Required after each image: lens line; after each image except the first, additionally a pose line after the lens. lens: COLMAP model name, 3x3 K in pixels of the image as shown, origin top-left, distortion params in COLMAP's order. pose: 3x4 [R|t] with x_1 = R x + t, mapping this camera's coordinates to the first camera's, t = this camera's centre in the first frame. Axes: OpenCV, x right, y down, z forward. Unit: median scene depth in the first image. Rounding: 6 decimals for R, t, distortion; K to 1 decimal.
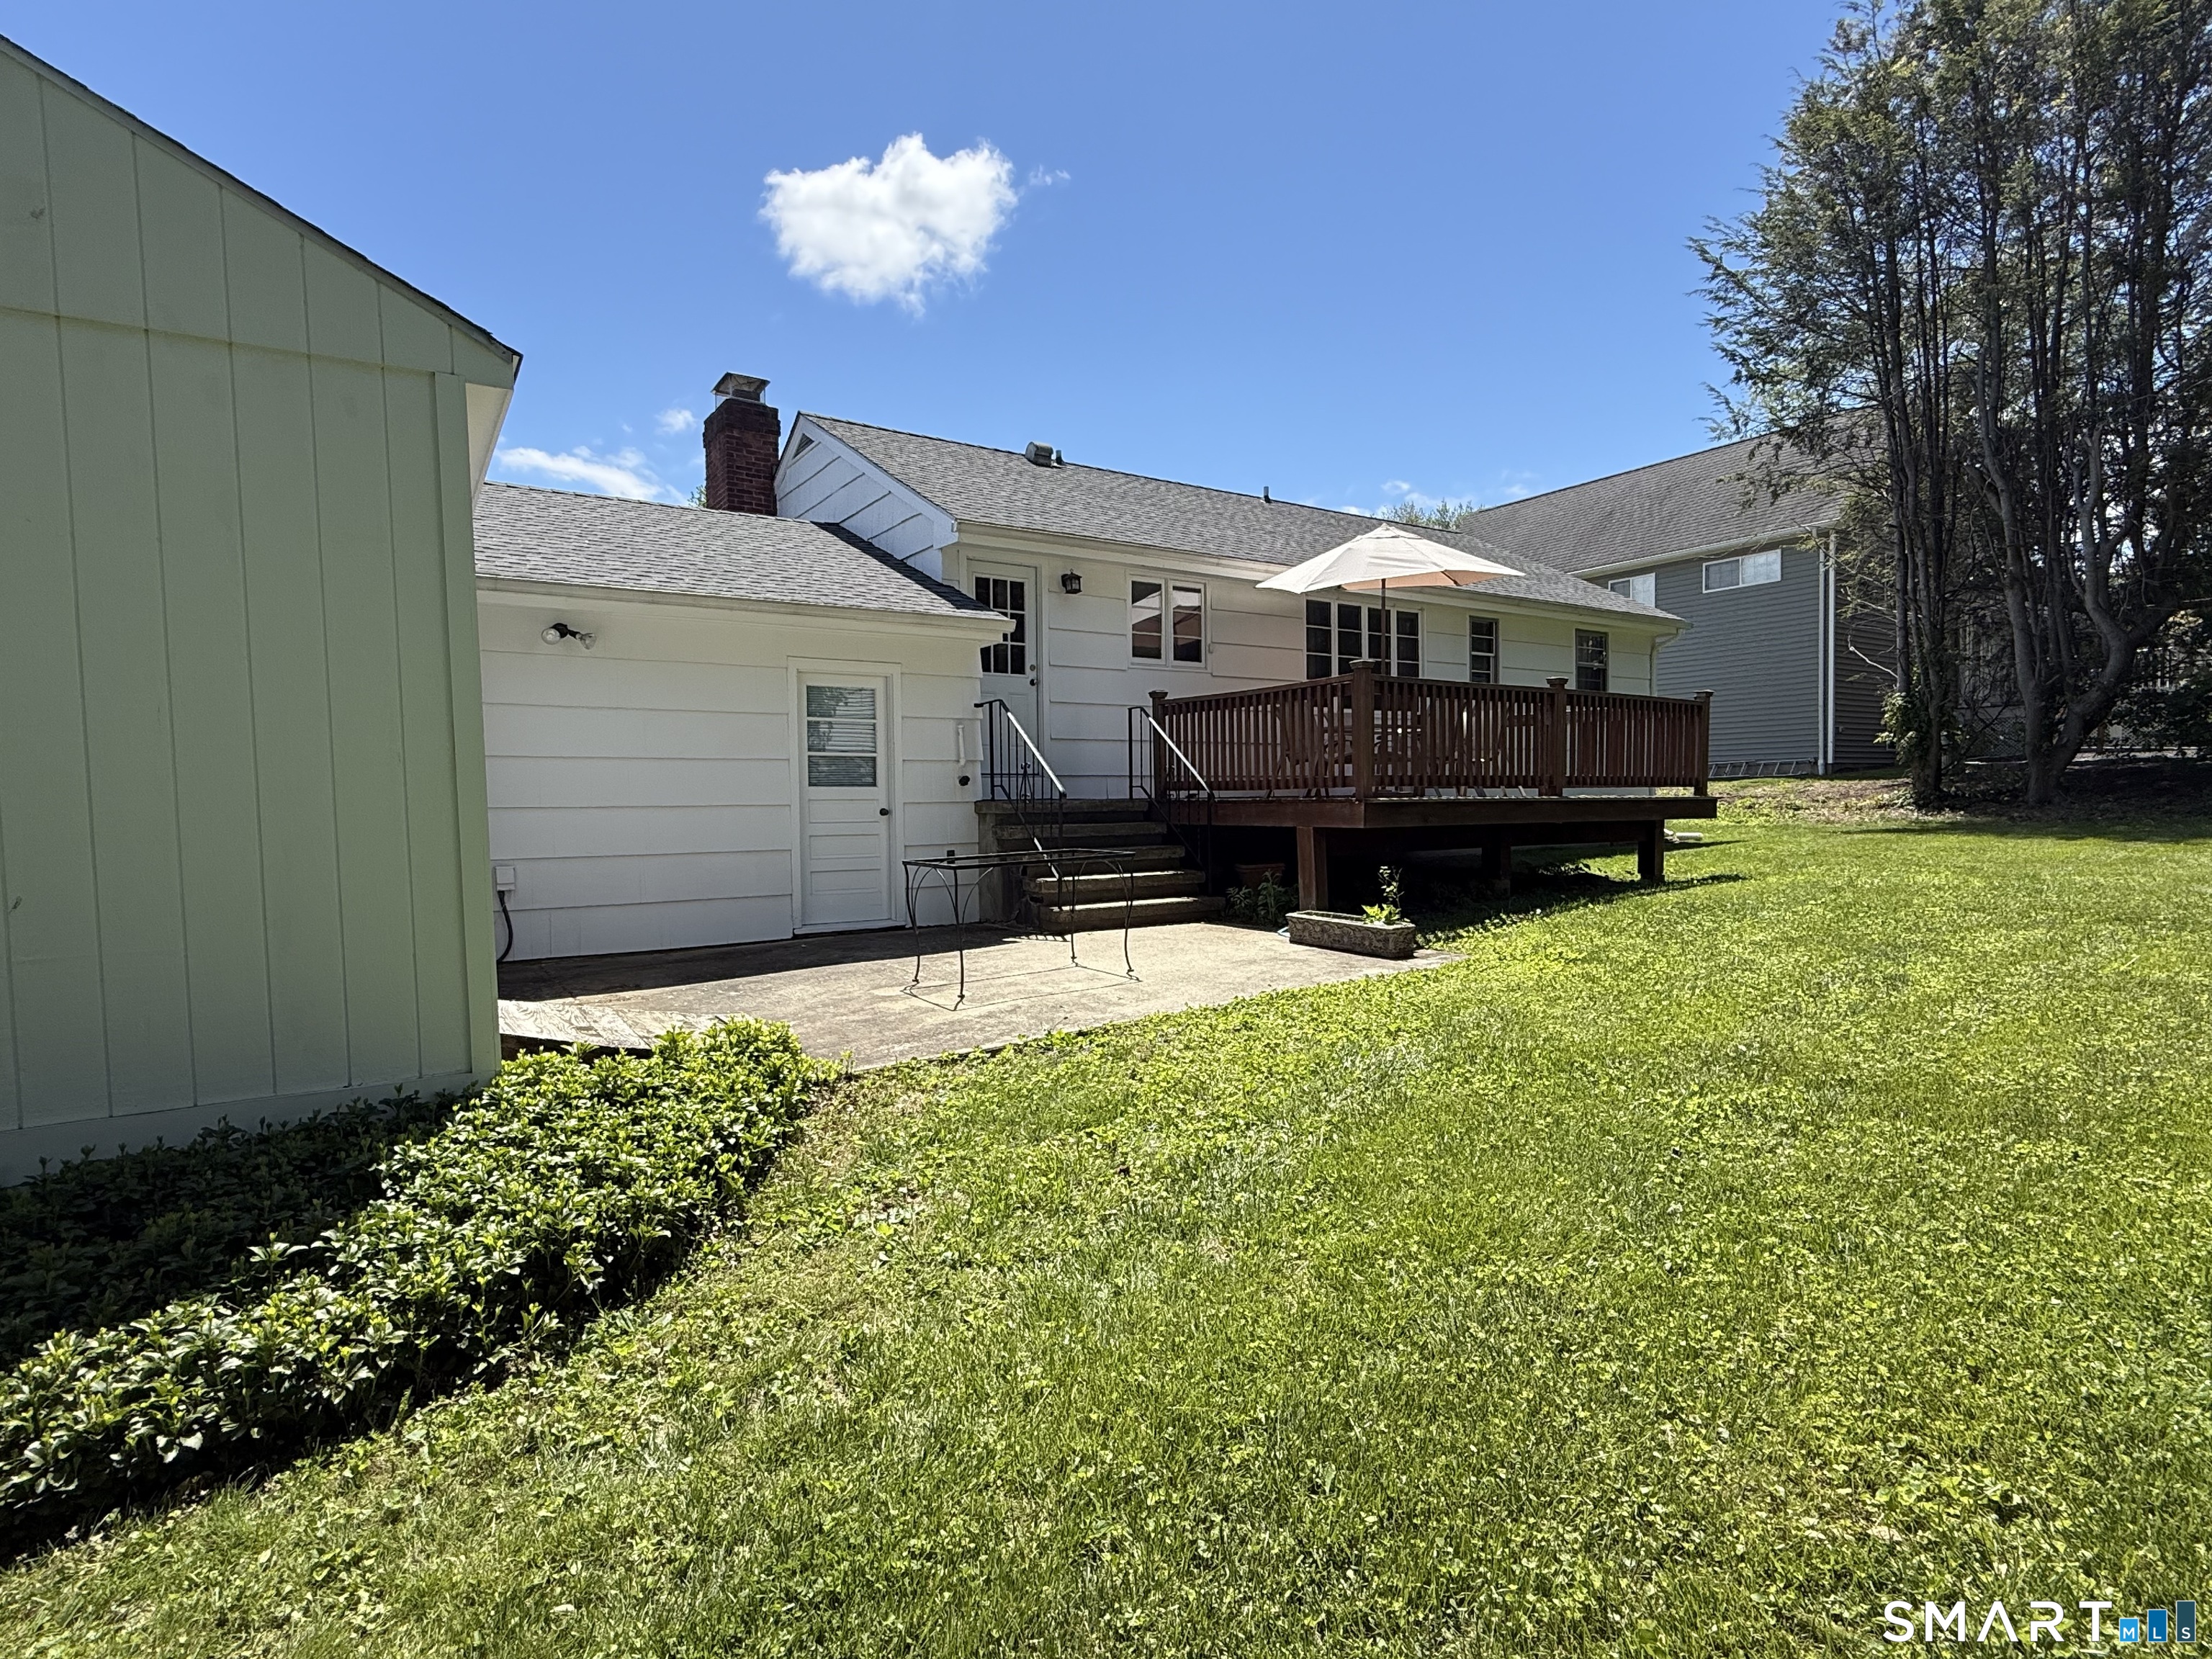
lens RADIAL K [[1103.3, 0, 1105.0], [0, 1103.3, 835.5], [0, 0, 1]] dist [-0.004814, -0.001175]
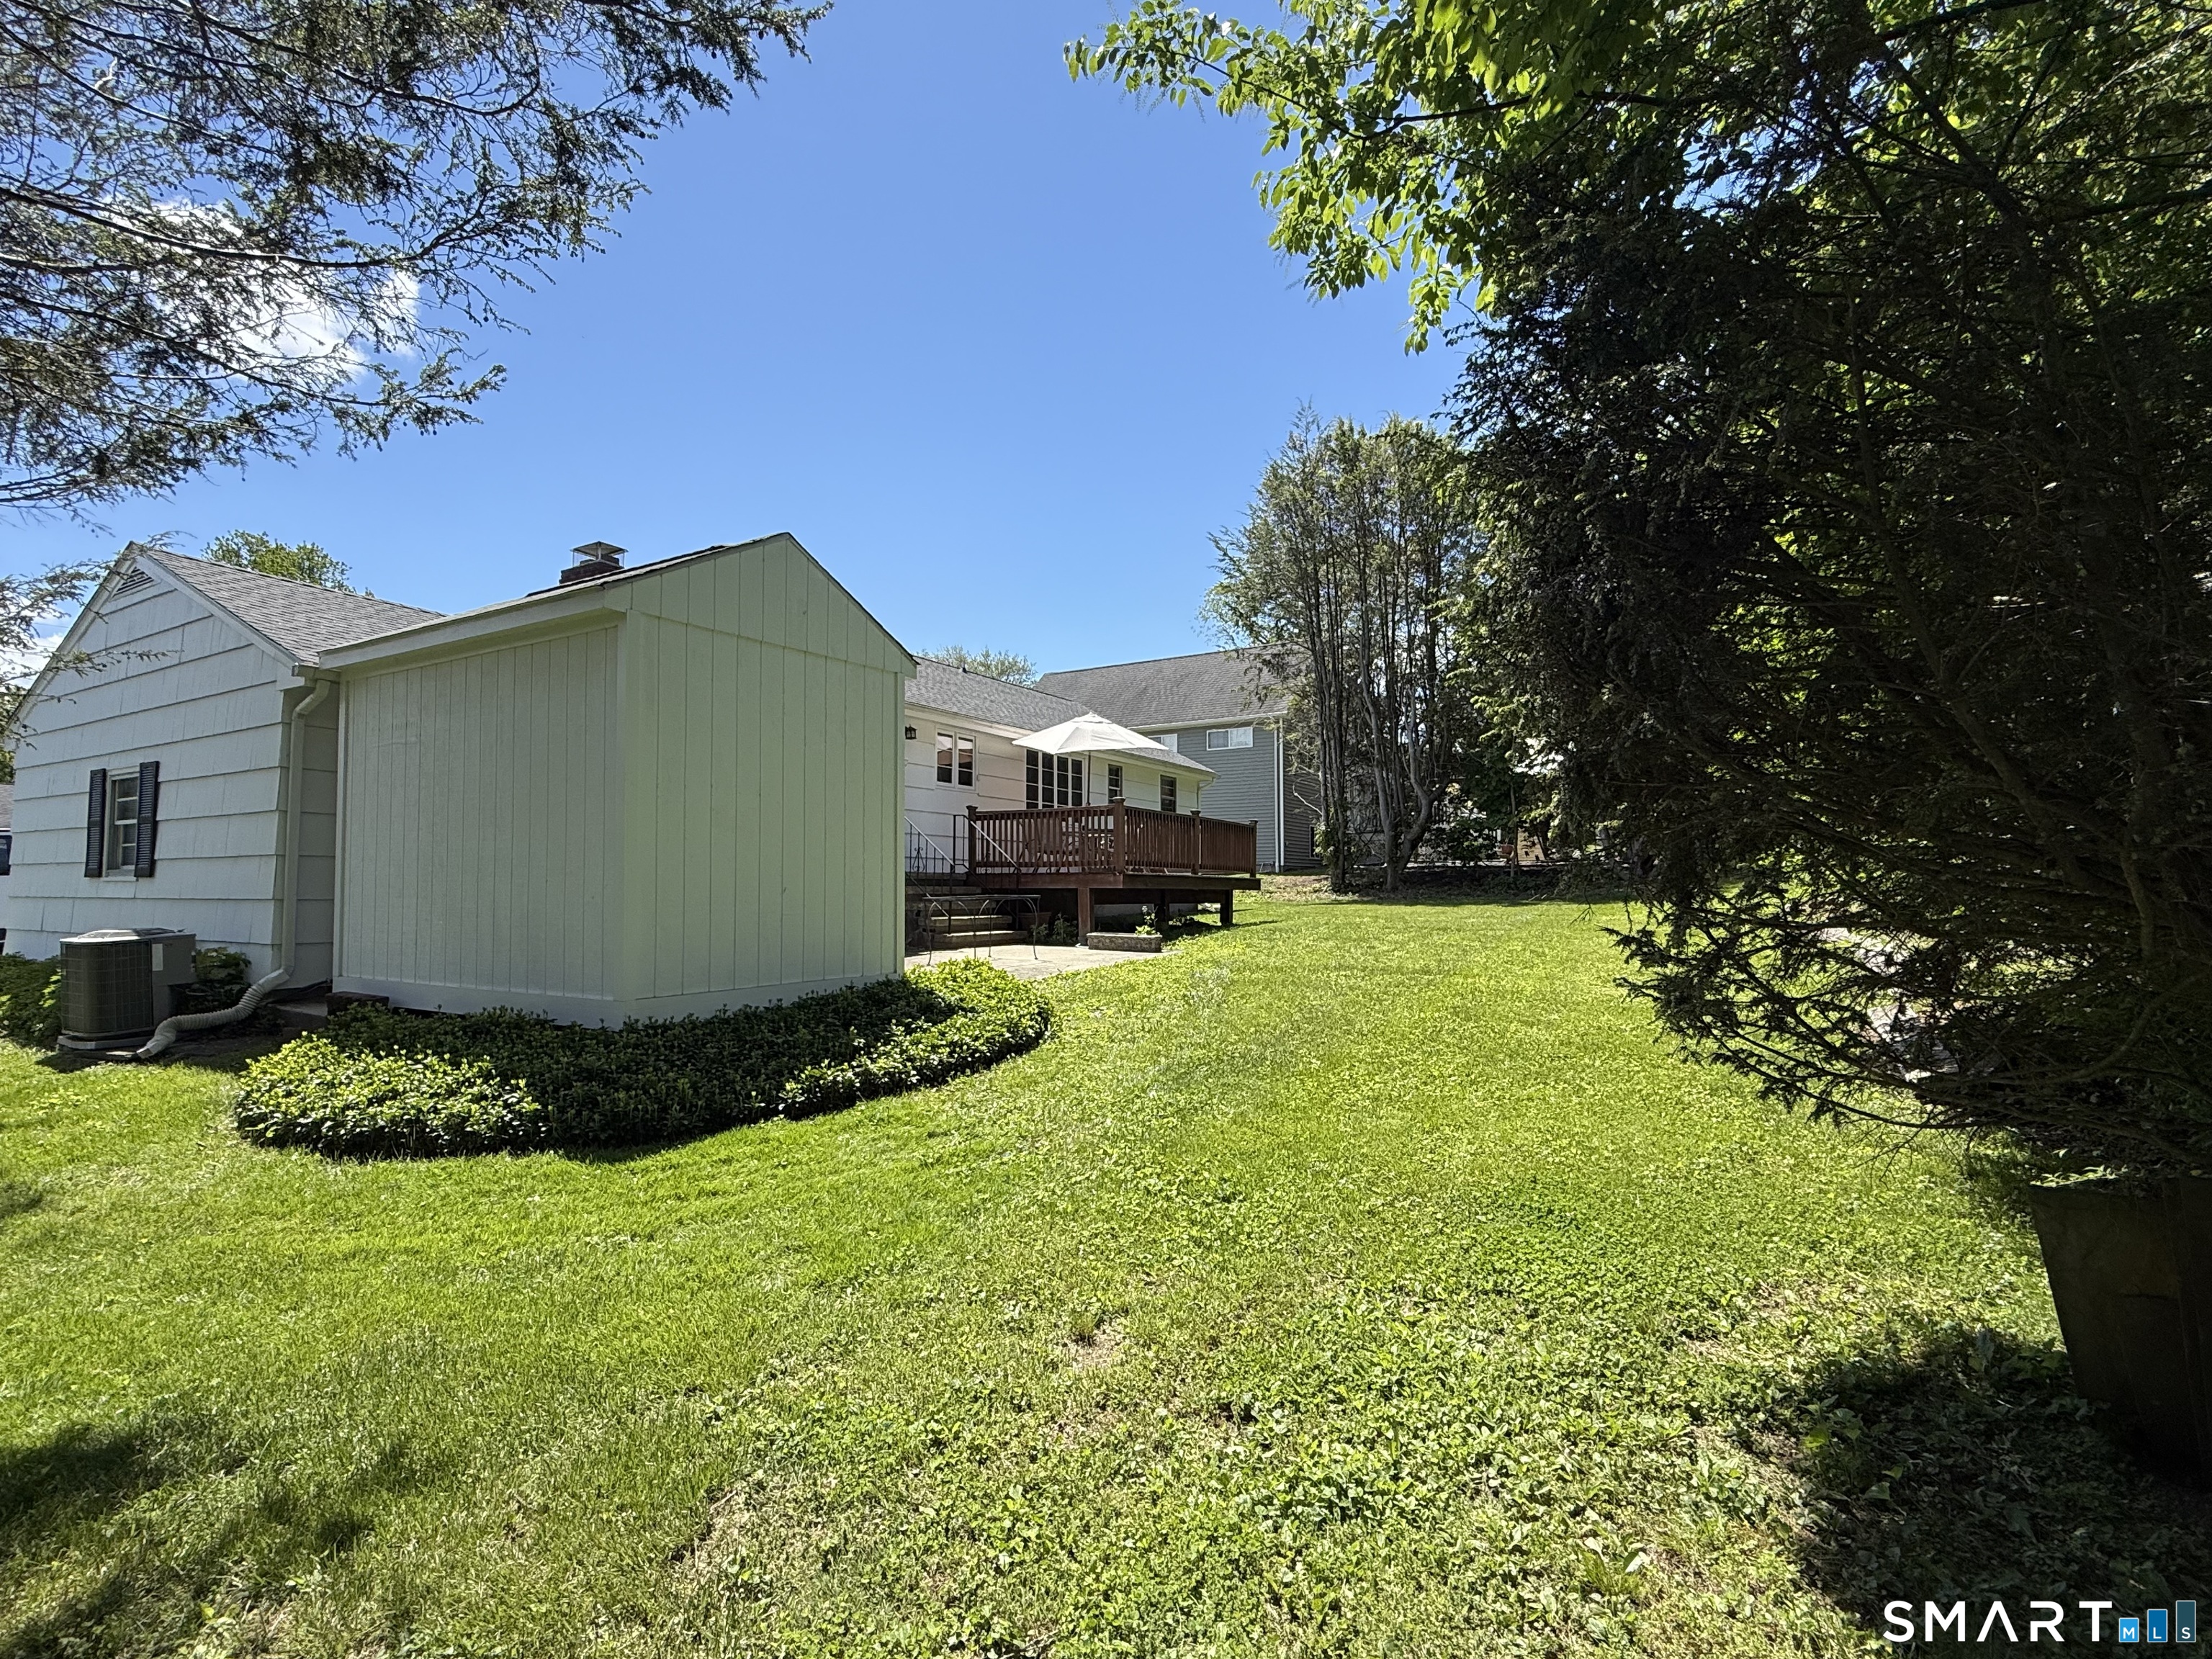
lens RADIAL K [[1038.9, 0, 1101.0], [0, 1038.9, 837.0], [0, 0, 1]] dist [0.001786, 0.000009]
pose [[0.899919, 0.036801, 0.434502, -0.380861], [0.001828, 0.996105, -0.088155, 0.042278], [-0.436054, 0.080127, 0.896346, -0.377538]]
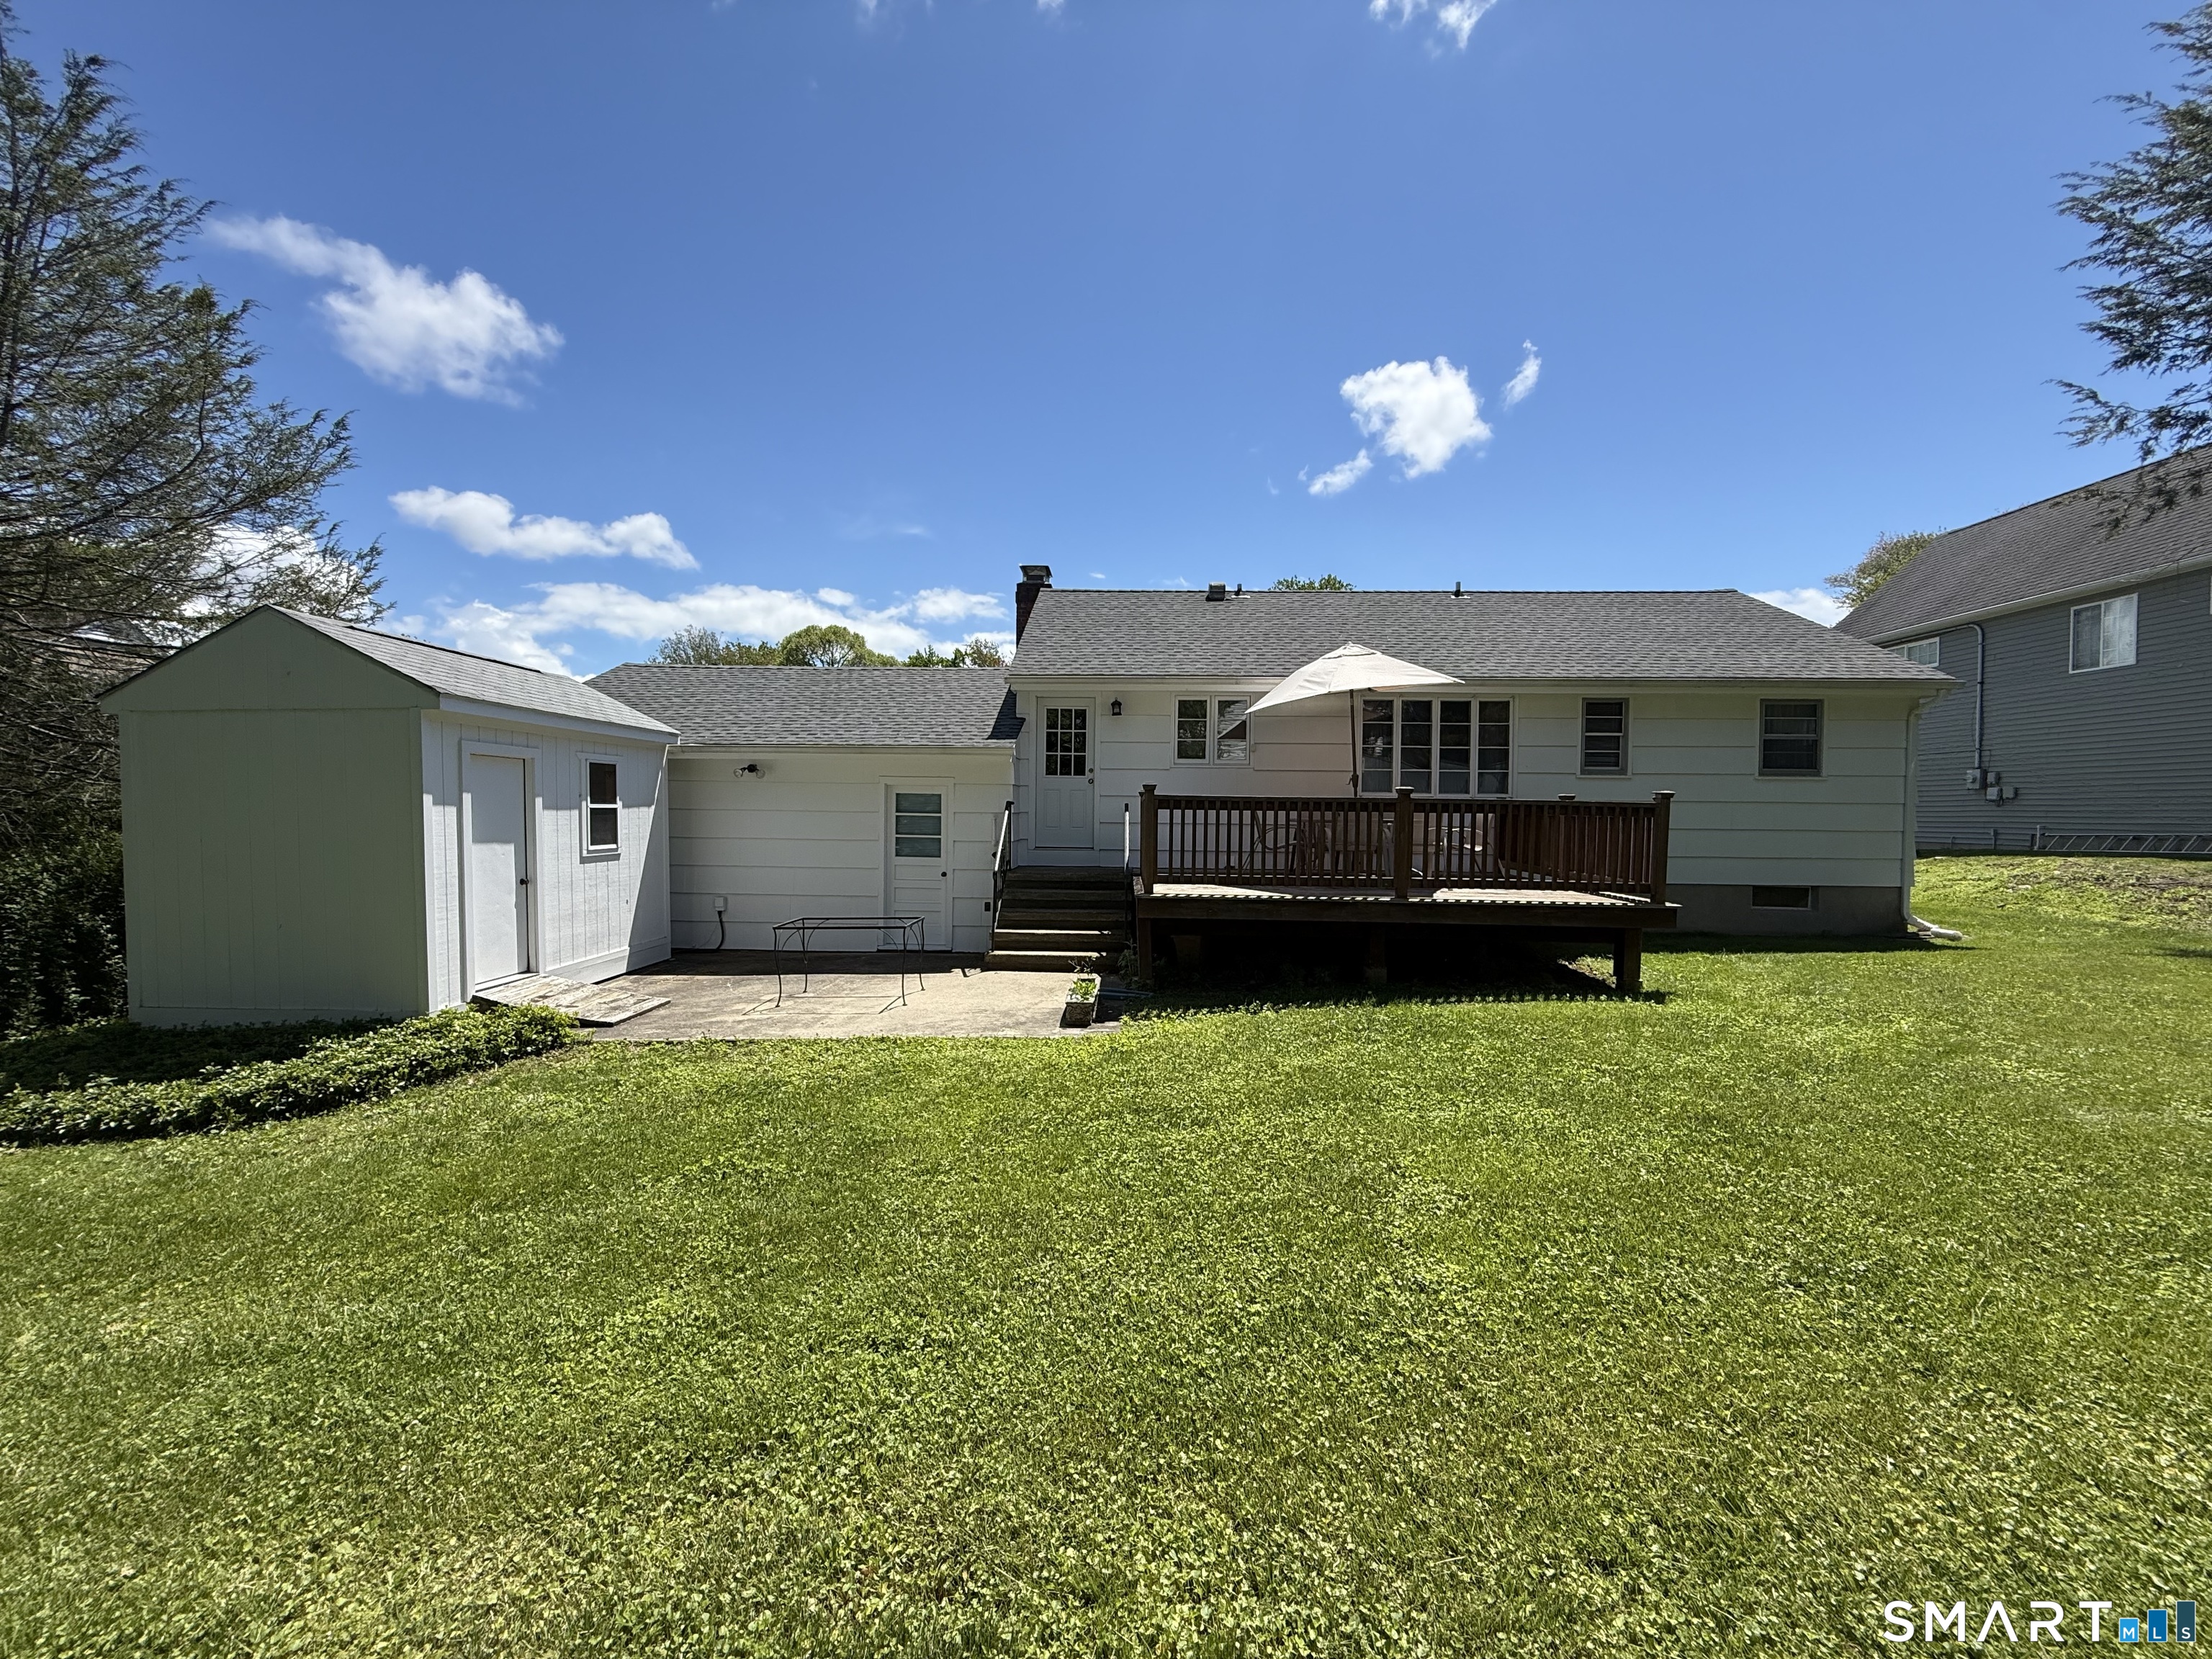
lens RADIAL K [[878.2, 0, 1112.5], [0, 878.2, 833.2], [0, 0, 1]] dist [0.002910, -0.001224]
pose [[0.818190, 0.037003, -0.573756, 0.532899], [-0.041685, 0.999118, 0.004991, -0.073327], [0.573435, 0.019834, 0.819011, 0.109012]]
